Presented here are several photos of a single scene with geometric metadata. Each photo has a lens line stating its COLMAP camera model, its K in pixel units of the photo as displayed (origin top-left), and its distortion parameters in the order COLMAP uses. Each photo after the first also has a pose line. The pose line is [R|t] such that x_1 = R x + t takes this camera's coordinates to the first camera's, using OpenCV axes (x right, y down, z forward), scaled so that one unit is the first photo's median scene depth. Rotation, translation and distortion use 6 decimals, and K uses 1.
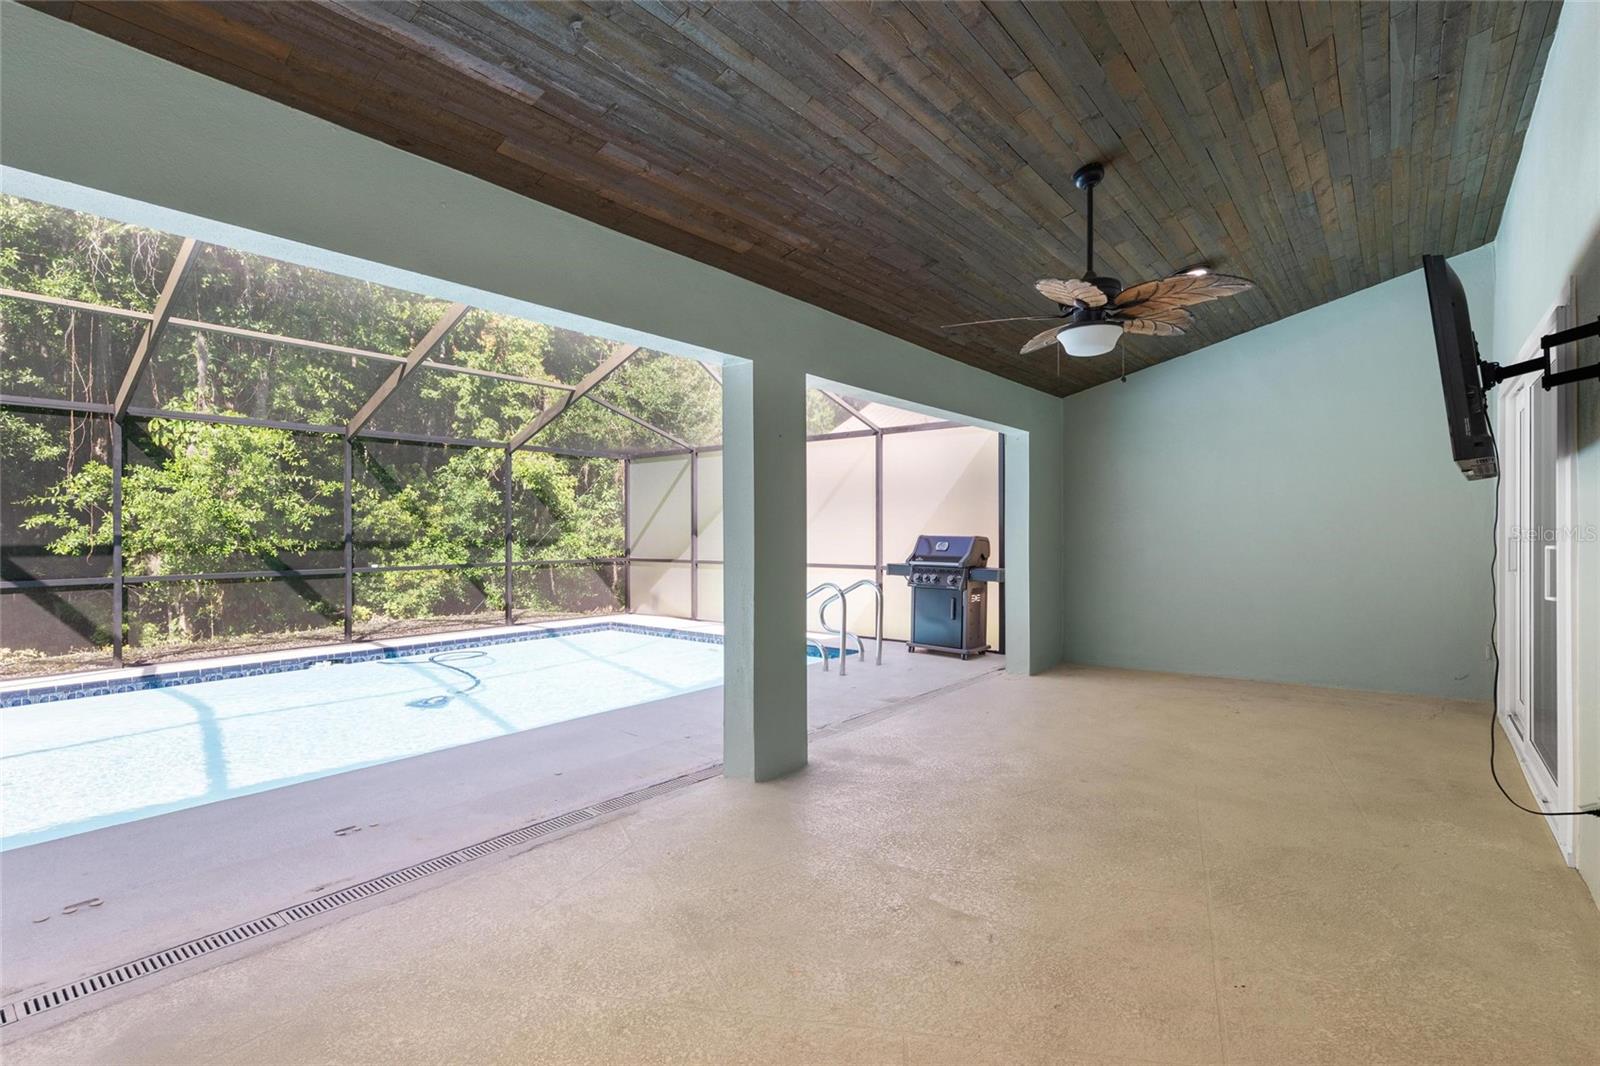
lens RADIAL K [[741.1, 0, 799.9], [0, 741.1, 527.9], [0, 0, 1]] dist [-0.000555, 0.000201]
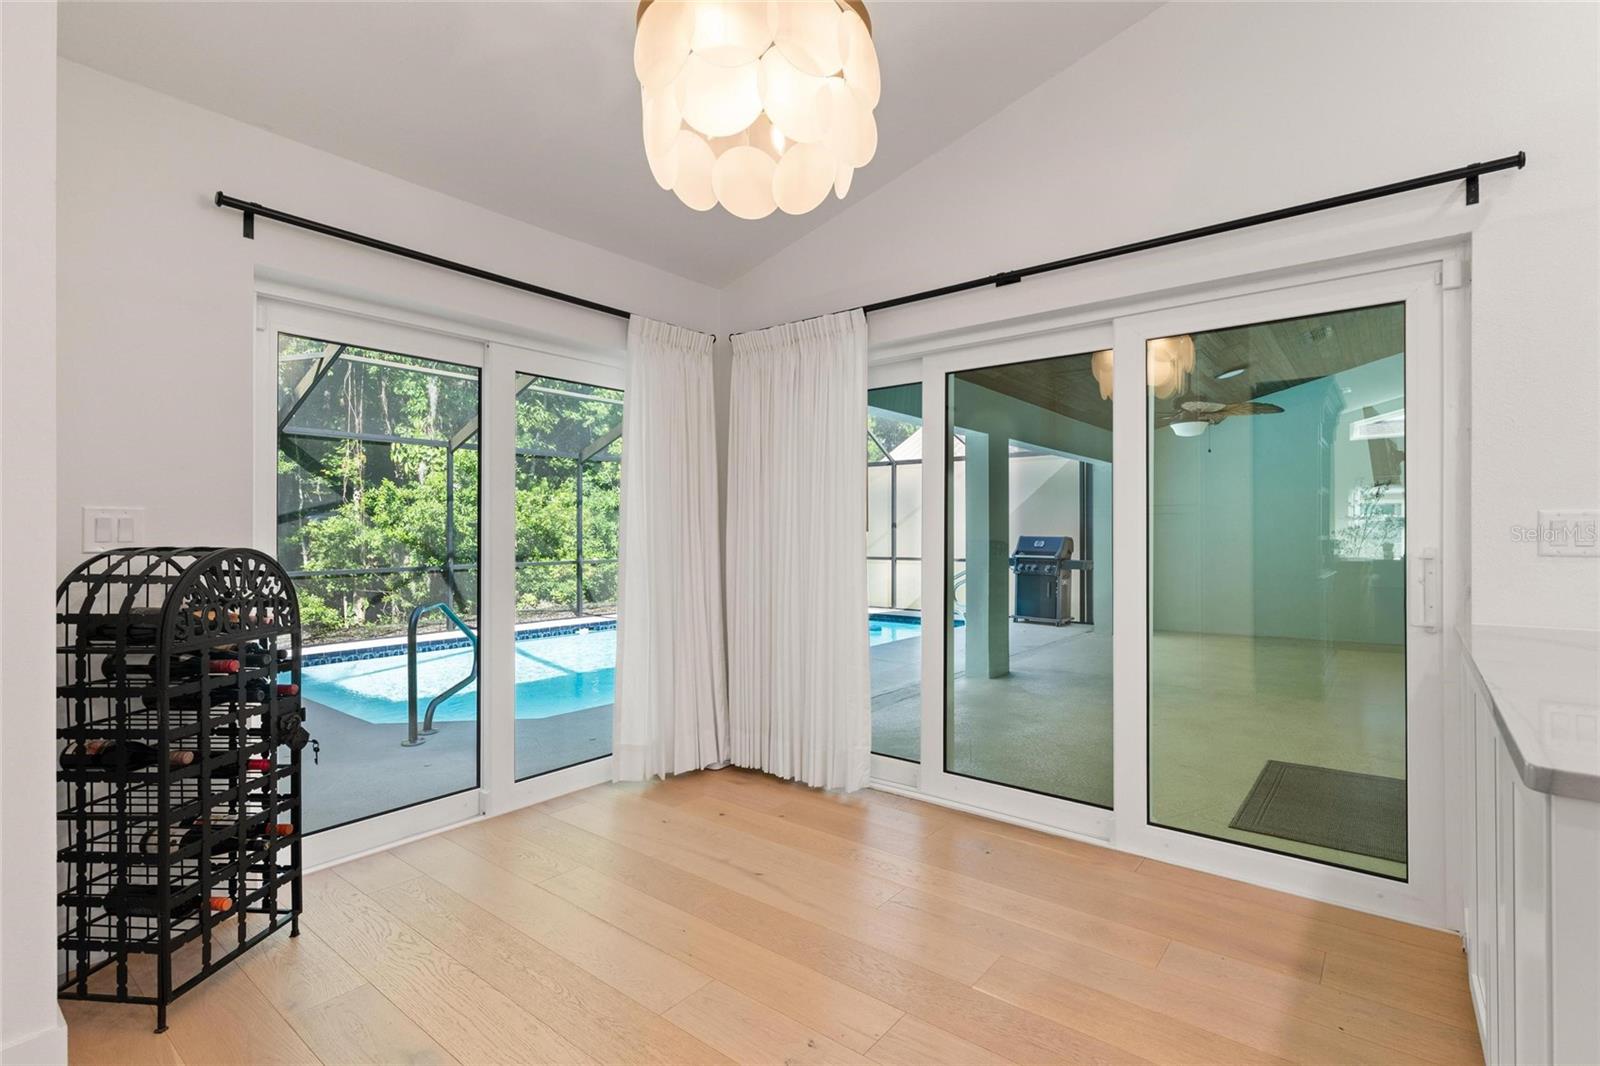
lens RADIAL K [[741.1, 0, 795.8], [0, 741.1, 529.1], [0, 0, 1]] dist [-0.000555, 0.000201]
pose [[0.999996, 0.000831, -0.002579, -0.249609], [-0.000823, 0.999995, 0.002930, -0.005955], [0.002581, -0.002928, 0.999992, -0.356539]]
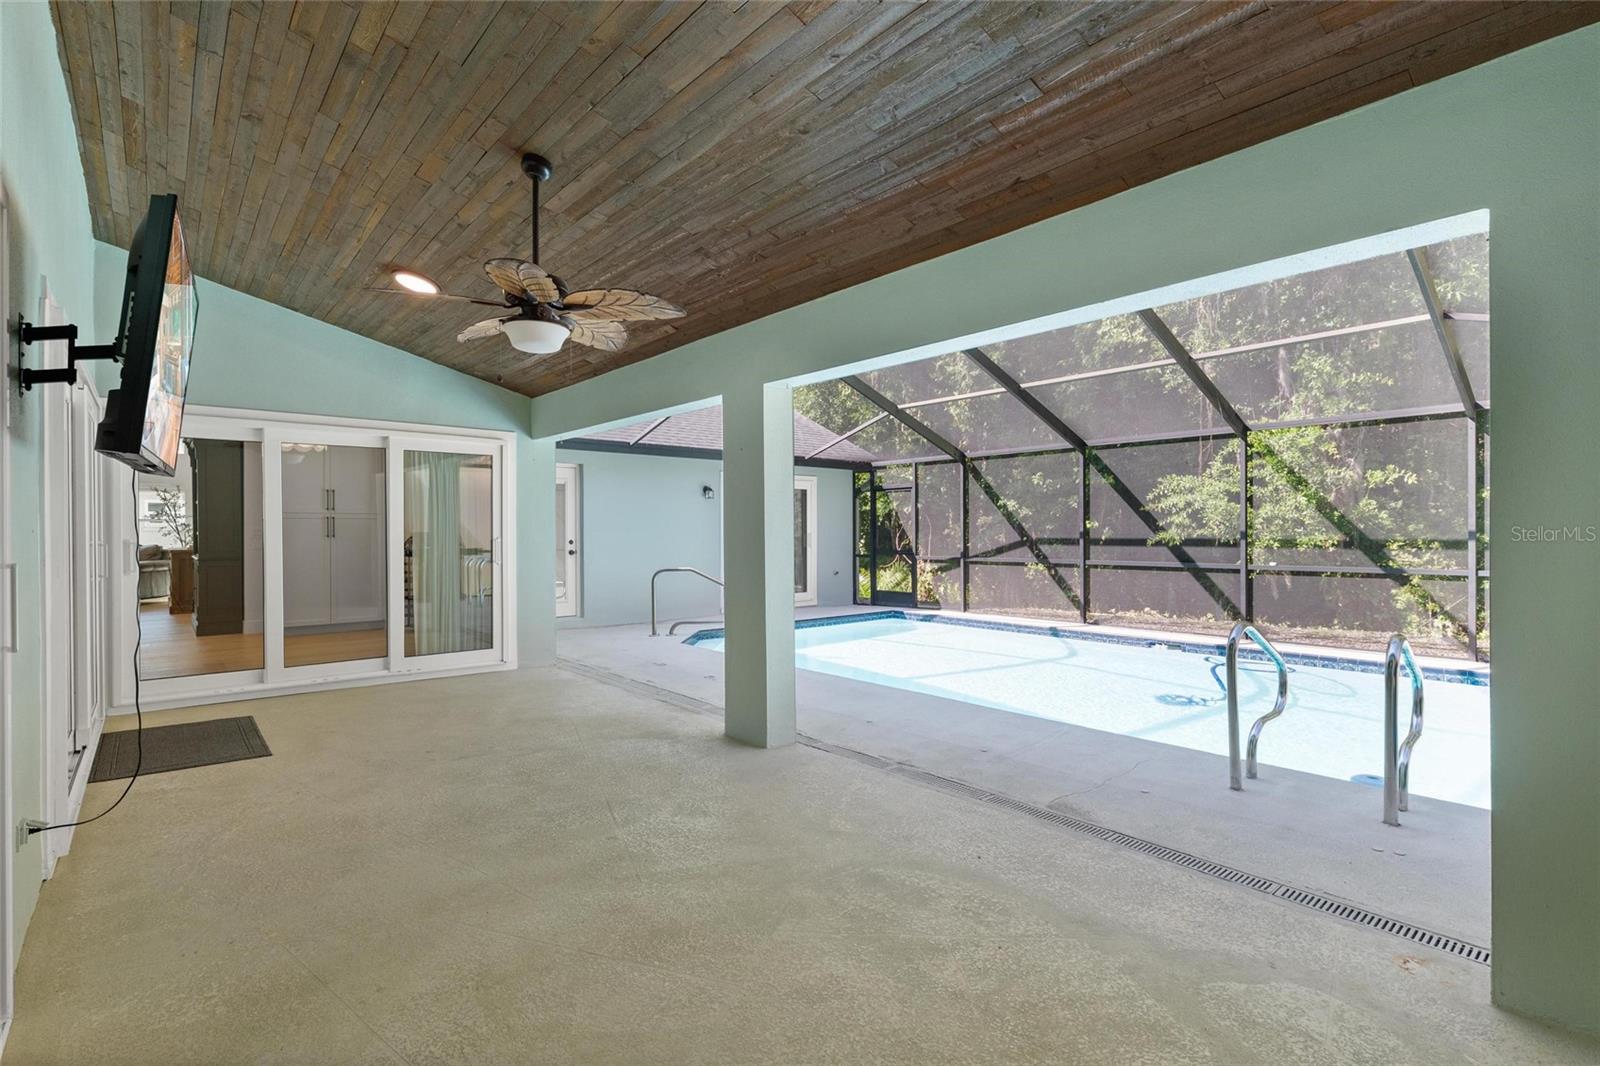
lens RADIAL K [[741.1, 0, 788.6], [0, 741.1, 529.2], [0, 0, 1]] dist [-0.000555, 0.000201]
pose [[-0.169409, 0.006853, -0.985522, 0.549775], [0.004807, 0.999970, 0.006127, -0.003200], [0.985534, -0.003700, -0.169437, 0.632394]]
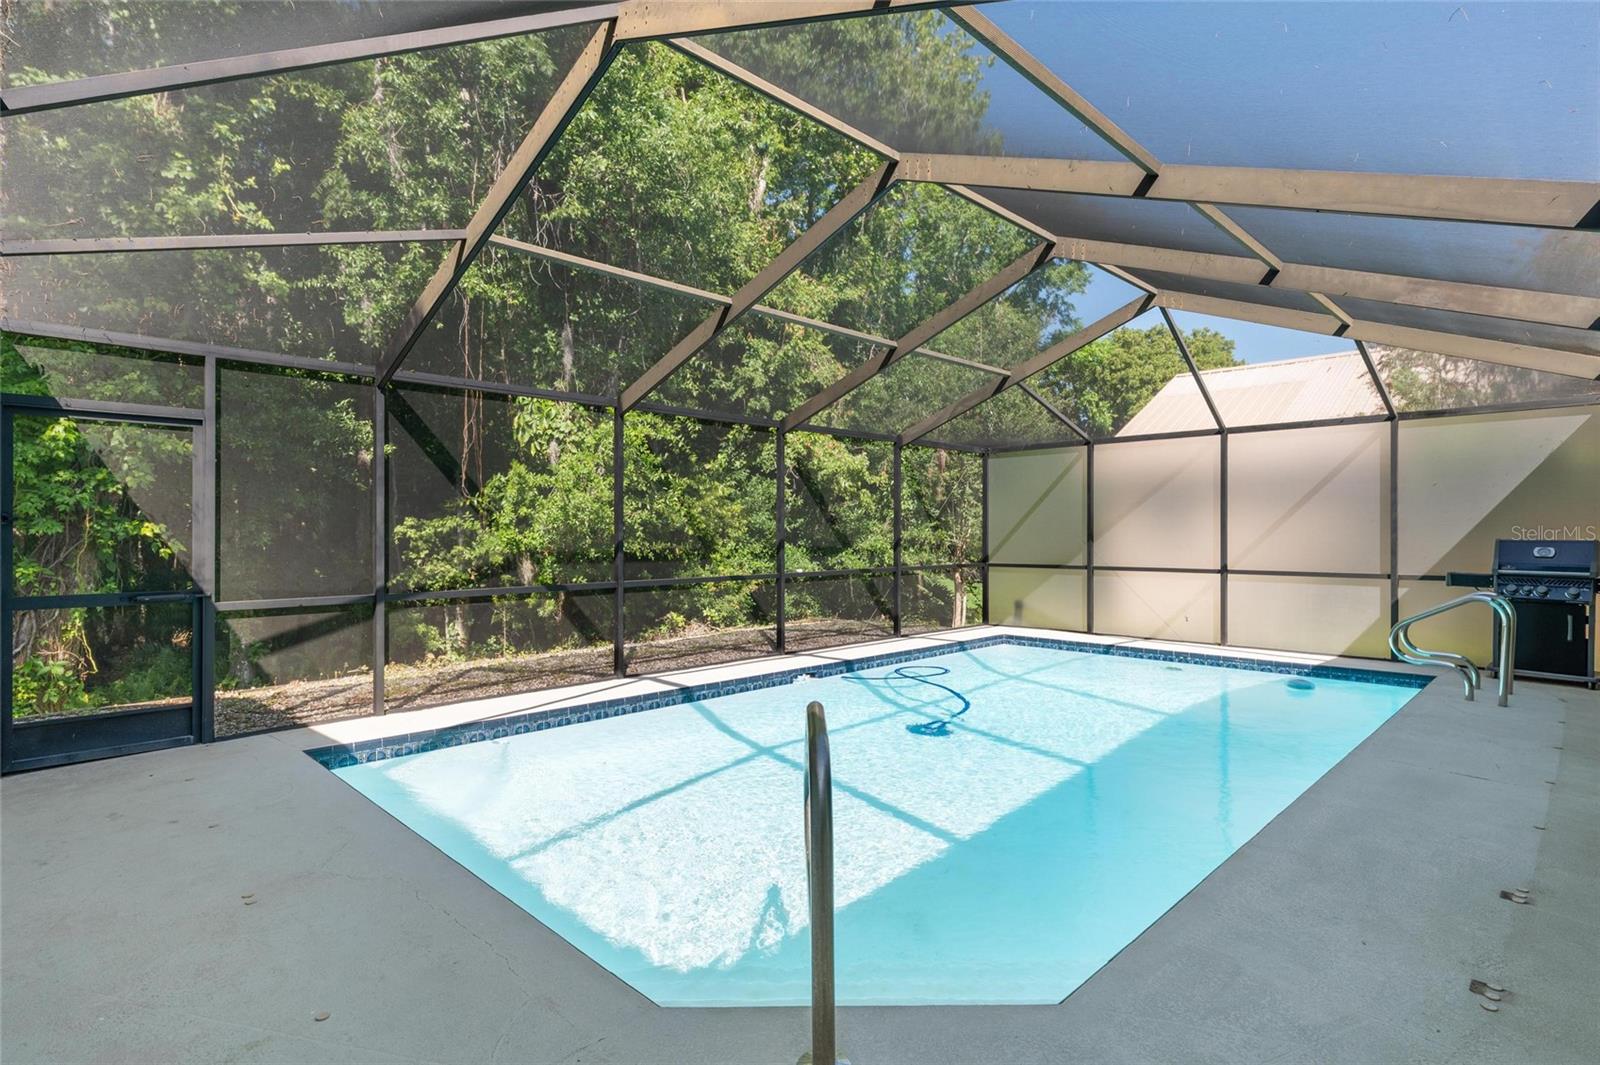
lens RADIAL K [[803.2, 0, 801.3], [0, 803.2, 537.2], [0, 0, 1]] dist [0.013093, 0.000238]
pose [[0.994165, 0.000662, -0.107872, -0.535361], [0.000454, 0.999947, 0.010320, -0.002036], [0.107873, -0.010309, 0.994111, 0.004868]]
